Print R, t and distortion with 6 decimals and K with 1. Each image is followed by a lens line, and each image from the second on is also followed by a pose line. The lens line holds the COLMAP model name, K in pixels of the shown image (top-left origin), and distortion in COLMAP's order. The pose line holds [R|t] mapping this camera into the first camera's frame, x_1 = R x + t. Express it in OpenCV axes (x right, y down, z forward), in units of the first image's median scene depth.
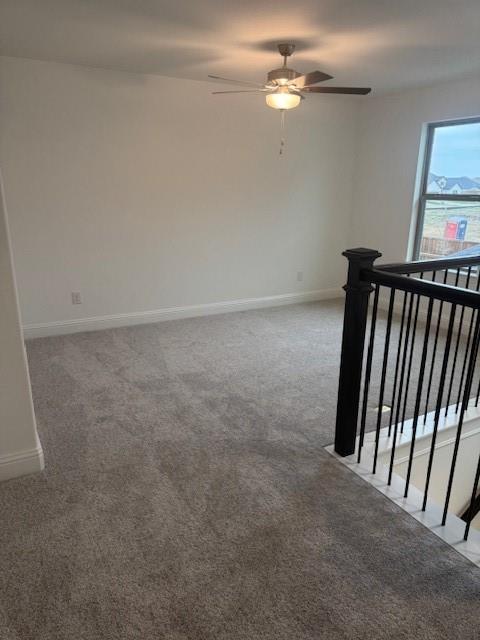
lens RADIAL K [[453.7, 0, 241.3], [0, 453.7, 322.3], [0, 0, 1]] dist [0.047676, -0.072773]
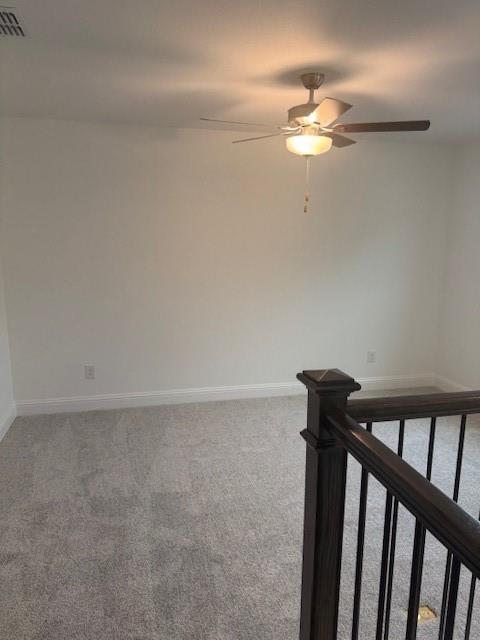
lens RADIAL K [[453.7, 0, 239.0], [0, 453.7, 318.0], [0, 0, 1]] dist [0.047676, -0.072773]
pose [[0.961688, 0.042079, -0.270897, 0.201423], [-0.075554, 0.990563, -0.114351, -0.100936], [0.263529, 0.130437, 0.955792, 0.277602]]
